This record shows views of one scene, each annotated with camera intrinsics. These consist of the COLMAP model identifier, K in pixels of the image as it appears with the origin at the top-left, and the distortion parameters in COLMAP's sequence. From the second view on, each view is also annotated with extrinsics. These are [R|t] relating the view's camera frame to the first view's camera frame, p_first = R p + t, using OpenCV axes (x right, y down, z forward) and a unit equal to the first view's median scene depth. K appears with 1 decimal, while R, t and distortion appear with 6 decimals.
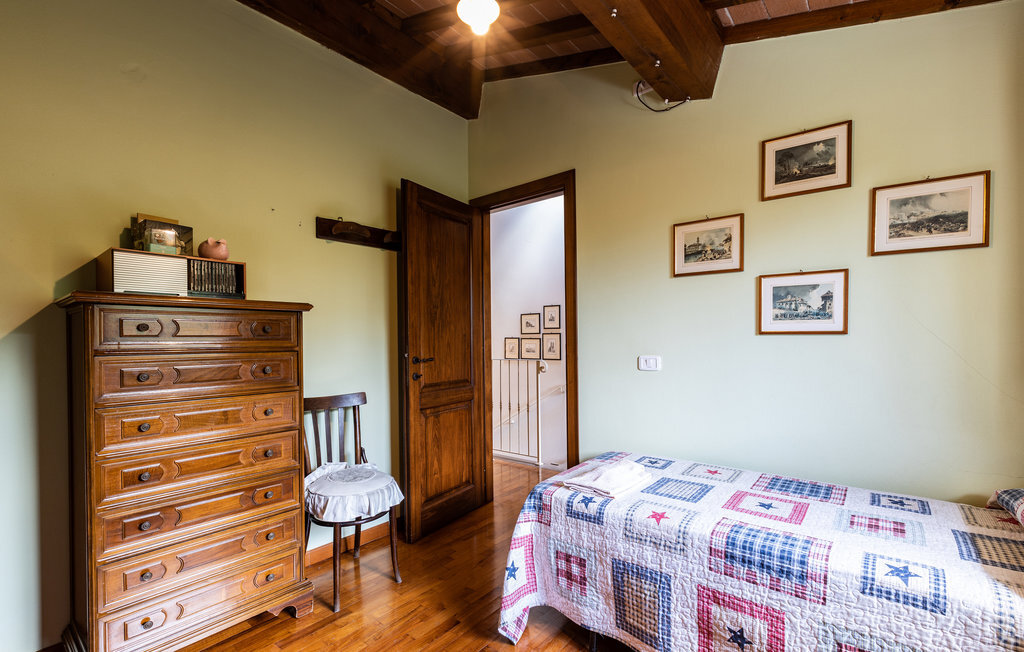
lens RADIAL K [[463.6, 0, 510.5], [0, 463.6, 333.2], [0, 0, 1]] dist [0.001612, -0.004583]
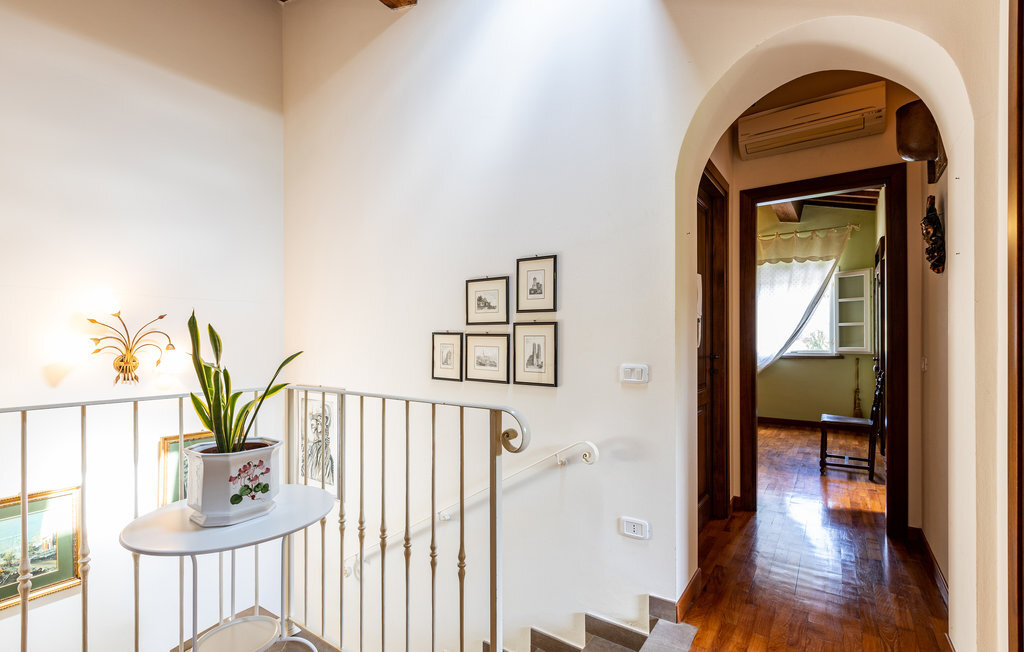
lens RADIAL K [[463.6, 0, 514.0], [0, 463.6, 329.4], [0, 0, 1]] dist [0.001612, -0.004583]
pose [[0.997807, 0.008558, 0.065631, 0.040671], [-0.008229, 0.999952, -0.005270, 0.008552], [-0.065673, 0.004718, 0.997830, 0.568034]]
